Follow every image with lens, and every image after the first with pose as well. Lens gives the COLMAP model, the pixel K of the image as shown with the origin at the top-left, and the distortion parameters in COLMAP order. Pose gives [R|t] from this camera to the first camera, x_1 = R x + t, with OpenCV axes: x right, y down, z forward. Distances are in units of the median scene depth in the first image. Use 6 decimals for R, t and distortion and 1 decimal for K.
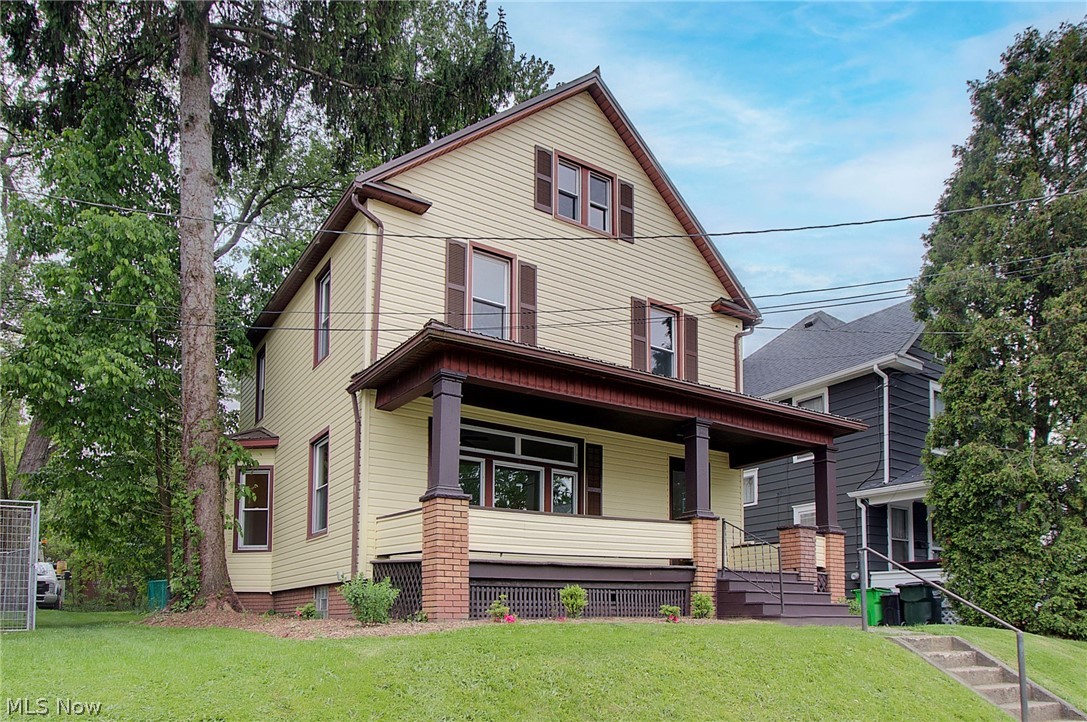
lens RADIAL K [[496.4, 0, 531.8], [0, 496.4, 349.3], [0, 0, 1]] dist [0.001012, 0.000942]
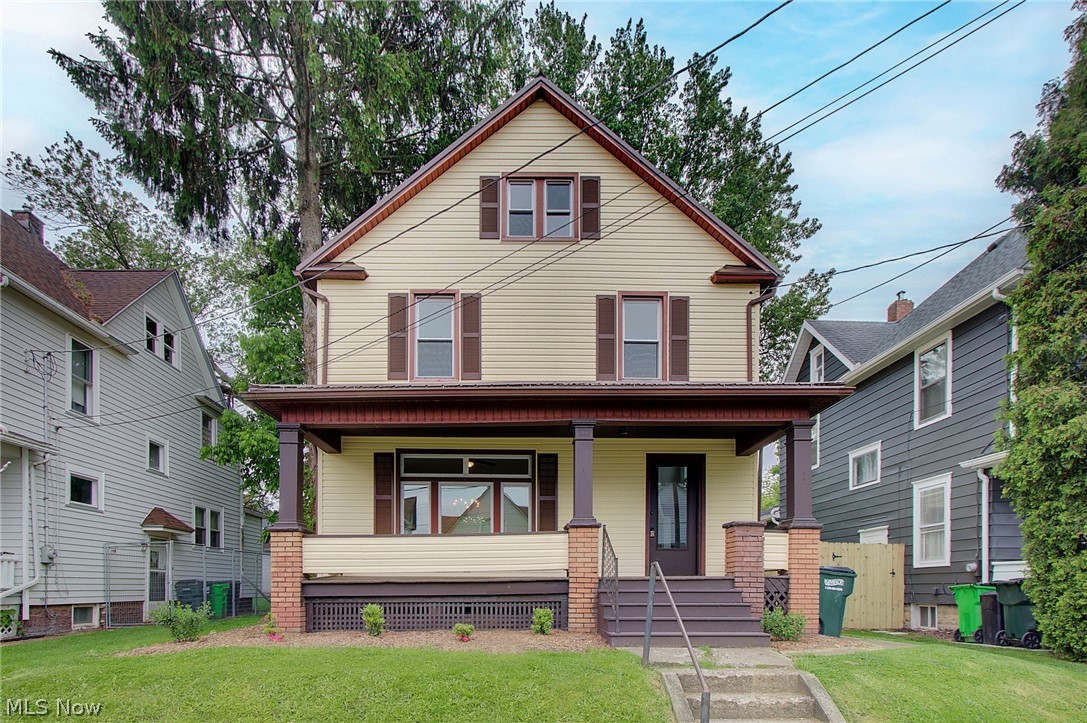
lens RADIAL K [[441.6, 0, 543.6], [0, 441.6, 396.2], [0, 0, 1]] dist [0.000558, 0.000072]
pose [[0.901157, -0.174171, -0.396964, 0.493774], [0.203382, 0.978565, 0.032347, 0.044527], [0.382822, -0.109885, 0.917264, 0.177539]]
